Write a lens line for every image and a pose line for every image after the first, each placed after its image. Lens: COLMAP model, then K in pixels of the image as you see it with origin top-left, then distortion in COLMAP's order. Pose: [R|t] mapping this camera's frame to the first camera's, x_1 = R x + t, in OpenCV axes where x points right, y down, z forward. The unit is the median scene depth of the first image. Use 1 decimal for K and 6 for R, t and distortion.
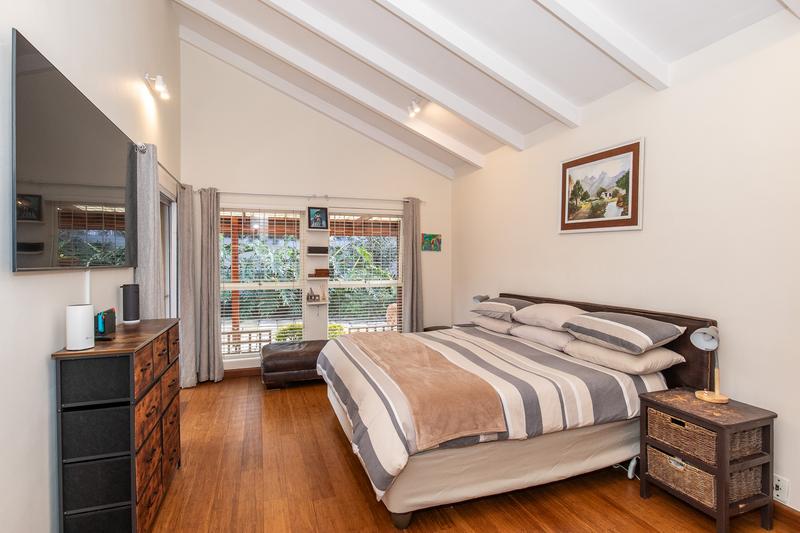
lens RADIAL K [[400.0, 0, 395.8], [0, 400.0, 266.0], [0, 0, 1]] dist [0.004005, -0.005561]
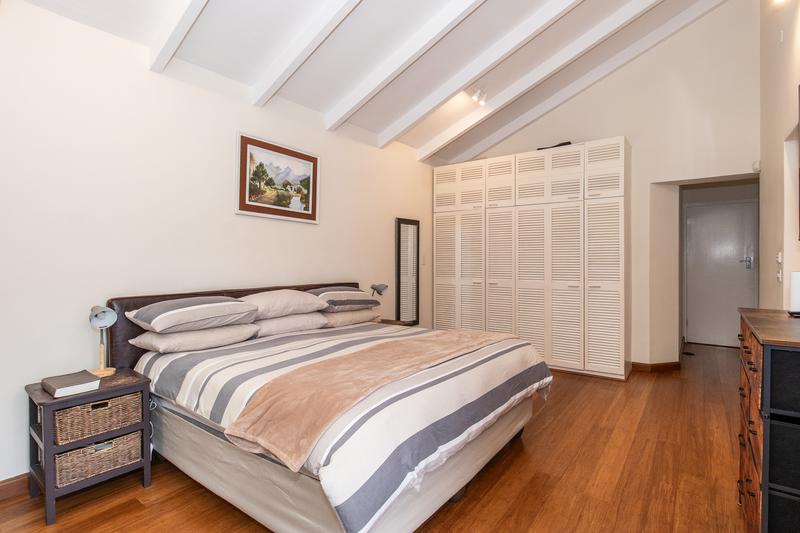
lens RADIAL K [[400.0, 0, 398.9], [0, 400.0, 267.1], [0, 0, 1]] dist [0.004005, -0.005561]
pose [[-0.562569, -0.013233, 0.826644, -0.585160], [0.013406, 0.999594, 0.025125, 0.020765], [-0.826642, 0.025216, -0.562163, 1.378802]]
